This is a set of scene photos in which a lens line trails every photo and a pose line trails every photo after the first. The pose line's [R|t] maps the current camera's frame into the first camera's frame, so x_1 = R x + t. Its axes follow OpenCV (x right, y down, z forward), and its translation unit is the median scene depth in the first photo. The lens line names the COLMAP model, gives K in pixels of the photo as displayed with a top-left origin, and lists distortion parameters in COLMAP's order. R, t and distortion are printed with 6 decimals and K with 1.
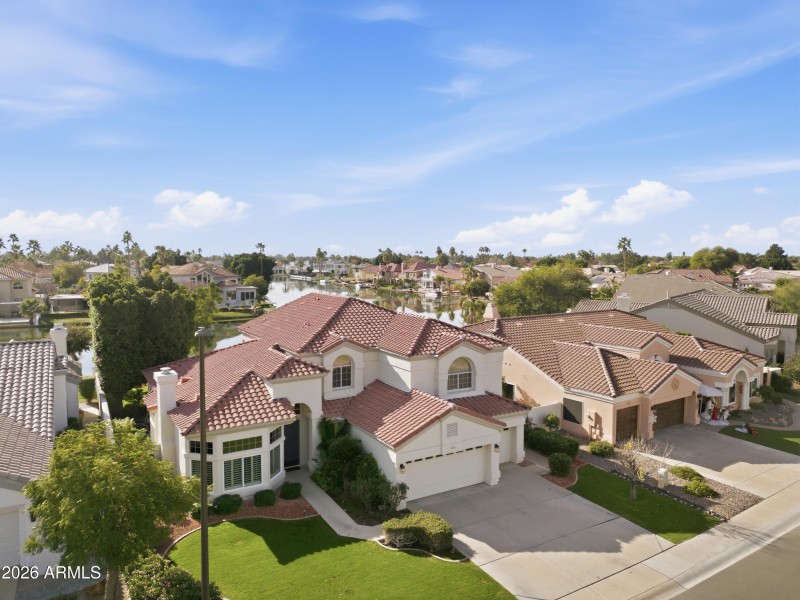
lens RADIAL K [[545.7, 0, 400.7], [0, 545.7, 302.7], [0, 0, 1]] dist [0.046626, -0.001464]
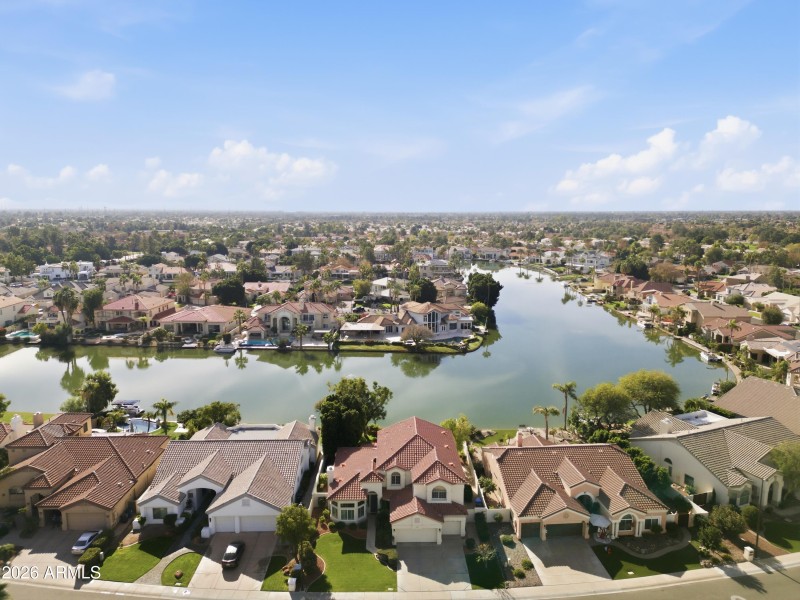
lens RADIAL K [[545.7, 0, 399.8], [0, 545.7, 299.0], [0, 0, 1]] dist [0.046626, -0.001464]
pose [[0.871026, 0.072181, -0.485905, 0.162032], [-0.036070, 0.995873, 0.083279, -0.135947], [0.489911, -0.055011, 0.870035, -0.163774]]
